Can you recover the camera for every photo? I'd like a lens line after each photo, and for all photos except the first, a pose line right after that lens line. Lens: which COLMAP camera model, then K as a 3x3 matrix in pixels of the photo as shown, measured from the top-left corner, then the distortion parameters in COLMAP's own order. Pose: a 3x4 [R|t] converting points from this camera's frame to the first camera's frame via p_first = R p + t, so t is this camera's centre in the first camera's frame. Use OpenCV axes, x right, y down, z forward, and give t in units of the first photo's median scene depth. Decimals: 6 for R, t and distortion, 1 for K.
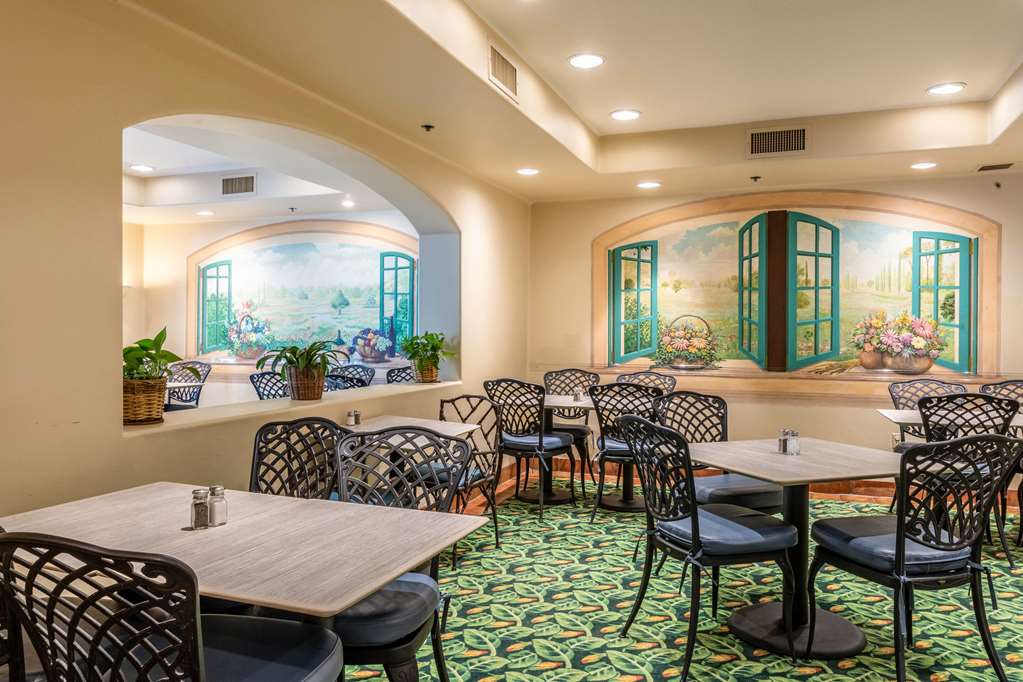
lens RADIAL K [[742.0, 0, 514.9], [0, 742.0, 335.7], [0, 0, 1]] dist [-0.013604, -0.002722]
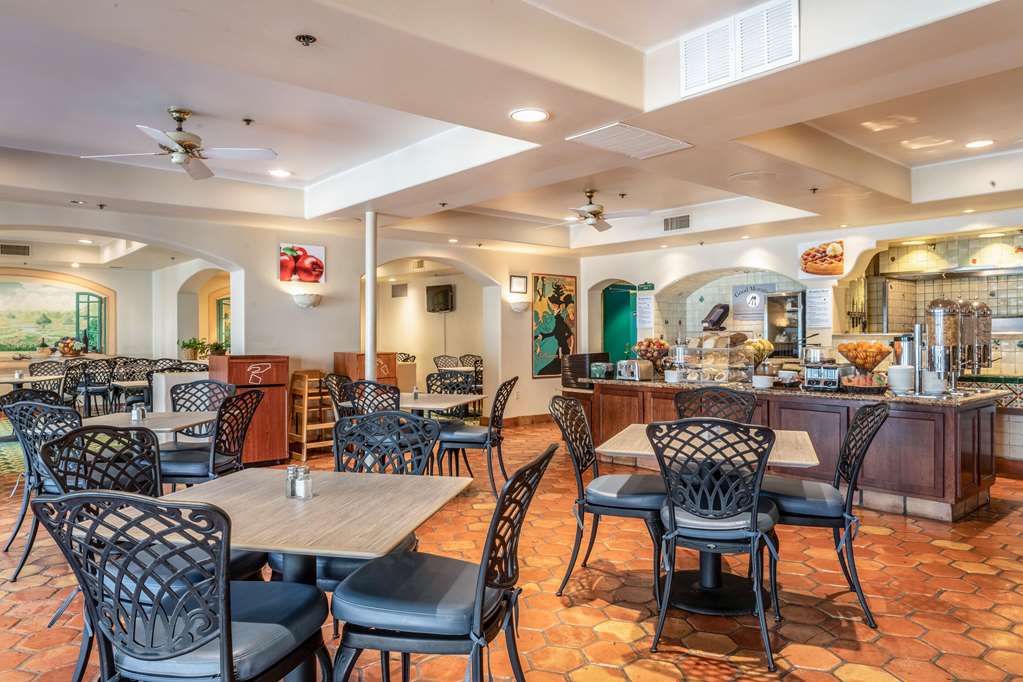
lens RADIAL K [[705.8, 0, 516.0], [0, 705.8, 350.7], [0, 0, 1]] dist [-0.032982, 0.002179]
pose [[0.452648, -0.022354, 0.891409, -1.168773], [0.012728, 0.999746, 0.018608, 0.005417], [-0.891598, 0.002923, 0.452818, -0.630656]]
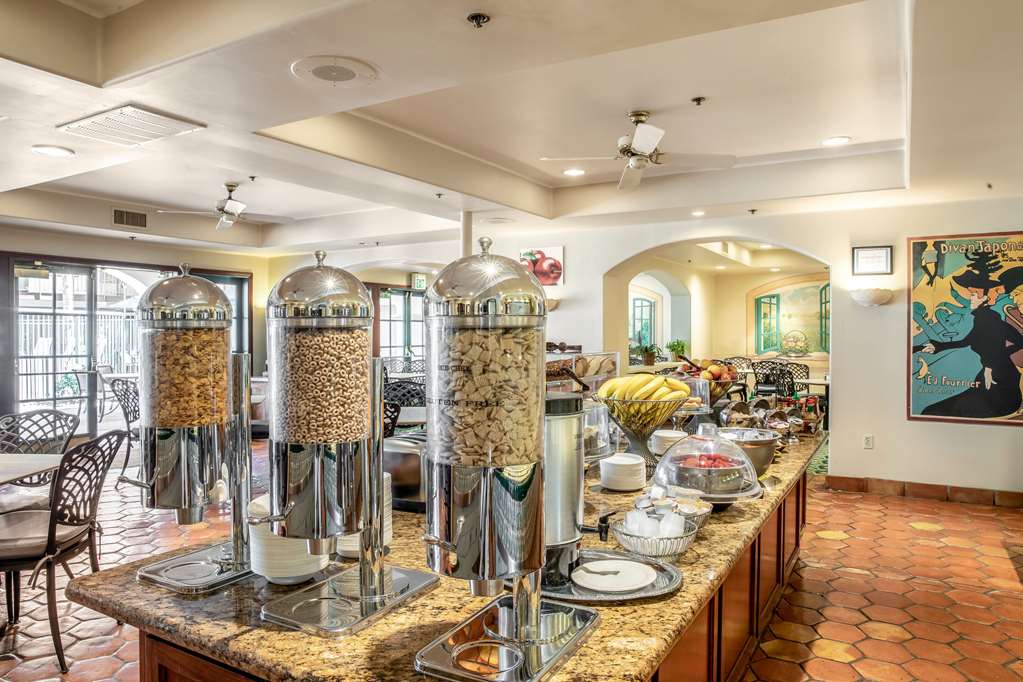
lens RADIAL K [[705.8, 0, 537.5], [0, 705.8, 333.3], [0, 0, 1]] dist [-0.032982, 0.002179]
pose [[0.991302, -0.005277, -0.131501, -0.189761], [0.004532, 0.999972, -0.005966, -0.009728], [0.131529, 0.005319, 0.991298, -0.889464]]
